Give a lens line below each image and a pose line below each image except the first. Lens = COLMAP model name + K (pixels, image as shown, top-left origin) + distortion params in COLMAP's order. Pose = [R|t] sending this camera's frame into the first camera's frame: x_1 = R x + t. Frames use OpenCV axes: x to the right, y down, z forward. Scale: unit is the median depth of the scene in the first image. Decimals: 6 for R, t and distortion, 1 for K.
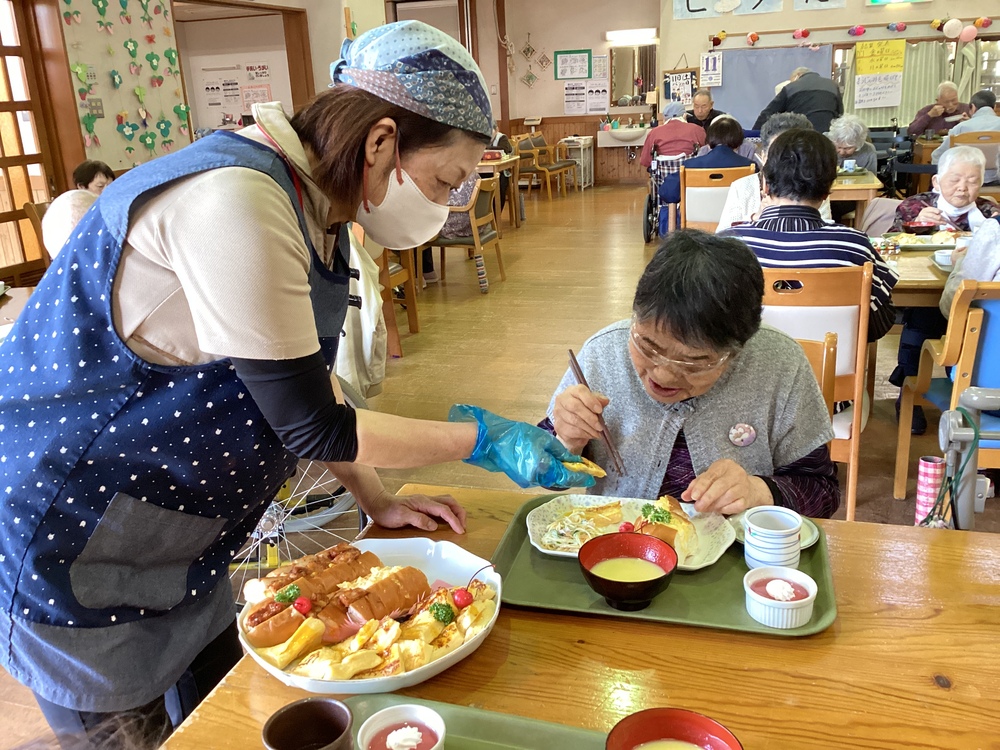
lens RADIAL K [[916.6, 0, 500.0], [0, 916.6, 375.0], [0, 0, 1]] dist [0.092427, -0.152319]
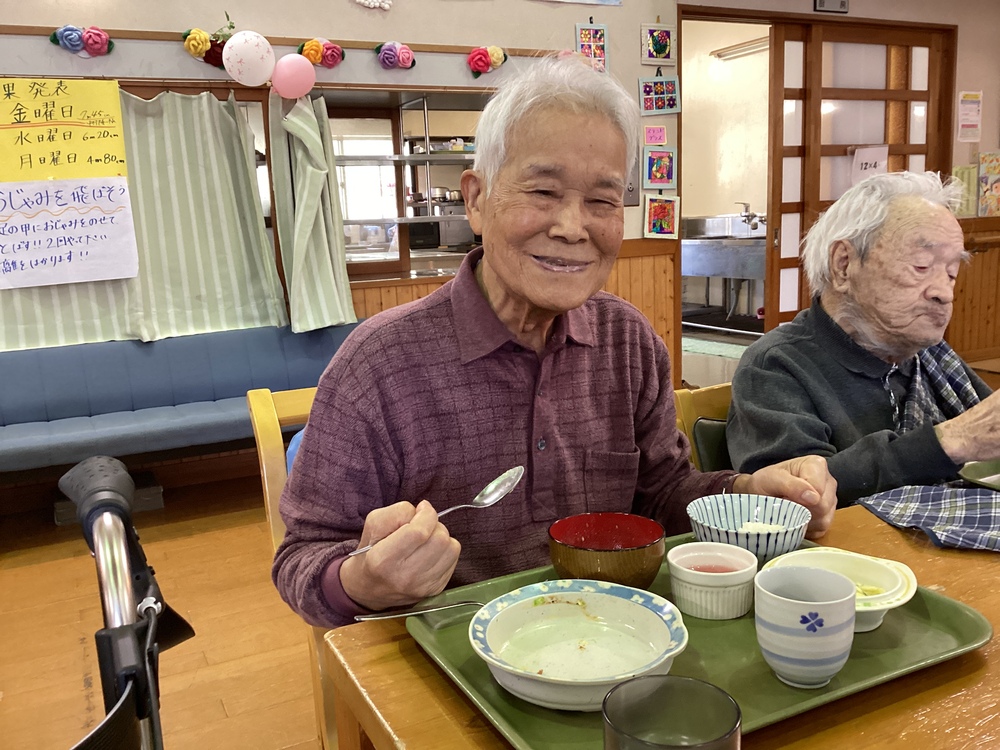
lens RADIAL K [[916.6, 0, 500.0], [0, 916.6, 375.0], [0, 0, 1]] dist [0.092427, -0.152319]
pose [[0.723299, -0.104079, 0.682646, 0.294167], [0.212308, 0.974210, -0.076419, -0.203021], [-0.657087, 0.200205, 0.726742, 0.681863]]
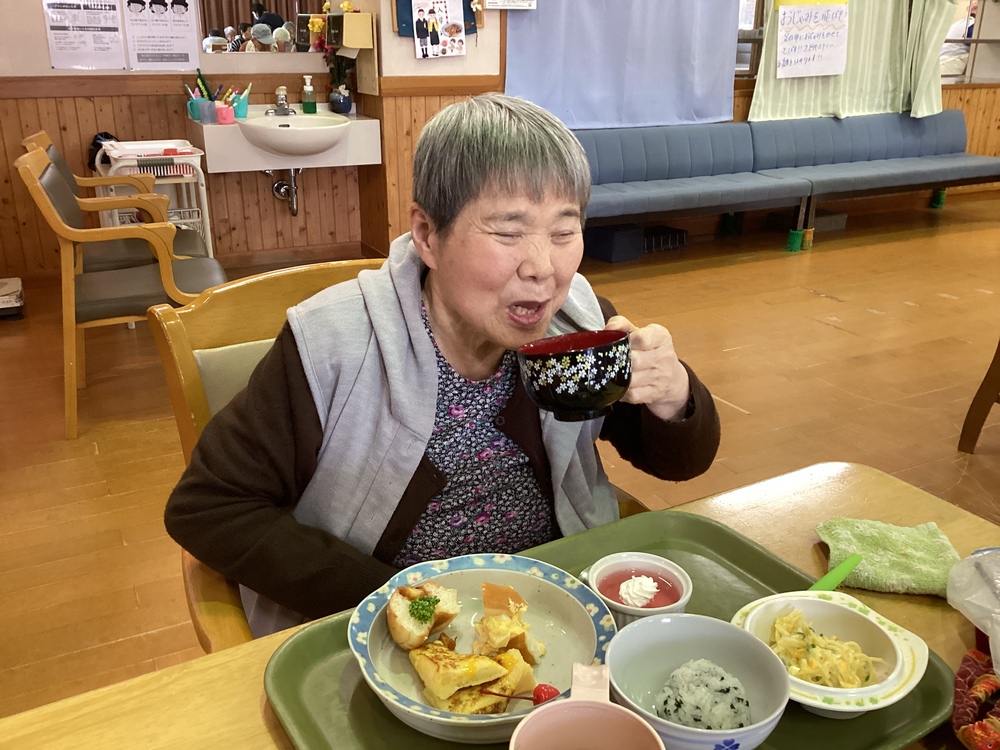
lens RADIAL K [[916.6, 0, 500.0], [0, 916.6, 375.0], [0, 0, 1]] dist [0.092427, -0.152319]
pose [[0.699657, -0.200588, 0.685744, -0.069845], [0.172707, 0.978801, 0.110100, -0.217452], [-0.693292, 0.041401, 0.719467, 0.771809]]
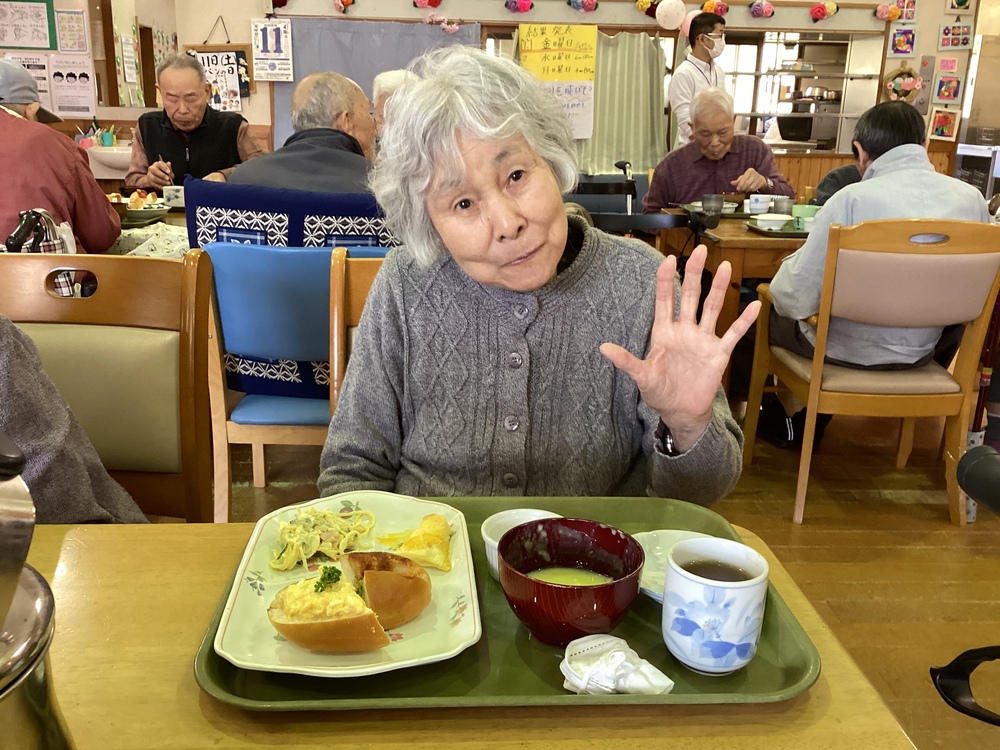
lens RADIAL K [[916.6, 0, 500.0], [0, 916.6, 375.0], [0, 0, 1]] dist [0.092427, -0.152319]
pose [[0.939123, -0.030392, 0.342235, 0.168289], [0.037079, 0.999228, -0.013011, -0.132538], [-0.341575, 0.024909, 0.939524, 0.467373]]
